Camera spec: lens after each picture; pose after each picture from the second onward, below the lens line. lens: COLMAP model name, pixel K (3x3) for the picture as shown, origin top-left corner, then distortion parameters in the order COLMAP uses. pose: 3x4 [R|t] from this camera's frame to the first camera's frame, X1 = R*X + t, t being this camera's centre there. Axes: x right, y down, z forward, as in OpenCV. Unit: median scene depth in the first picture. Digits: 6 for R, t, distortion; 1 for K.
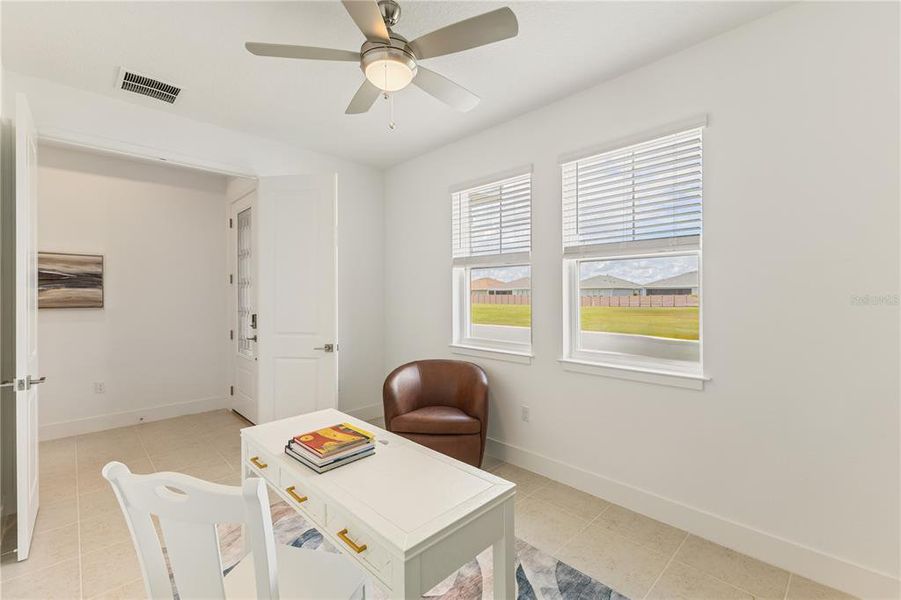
lens RADIAL K [[388.8, 0, 451.4], [0, 388.8, 294.5], [0, 0, 1]] dist [0.005523, -0.000099]
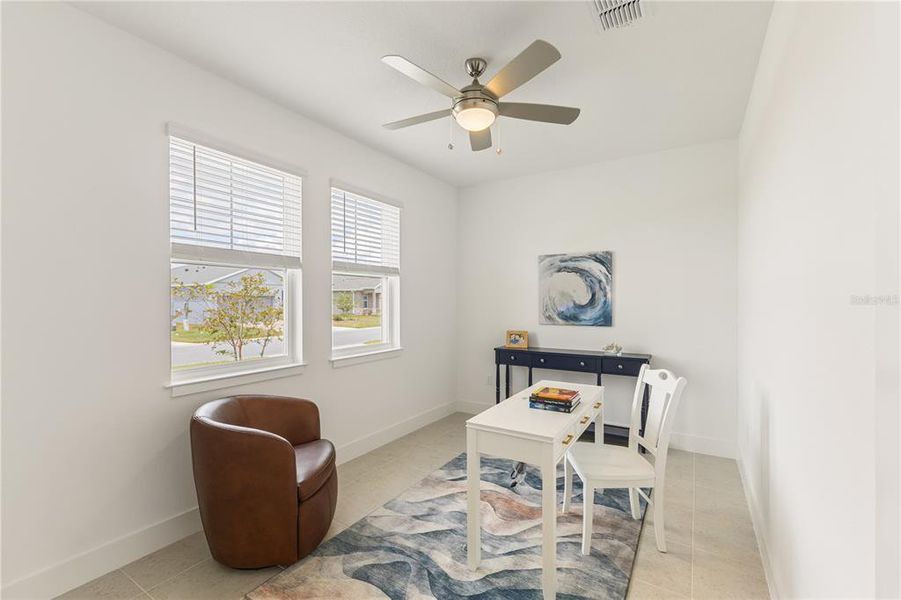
lens RADIAL K [[385.8, 0, 450.5], [0, 385.8, 300.0], [0, 0, 1]] dist [0.007044, -0.000165]
pose [[-0.231539, 0.001459, 0.972825, -0.908212], [0.001476, 0.999998, -0.001148, -0.003681], [-0.972825, 0.001170, -0.231541, 0.943759]]
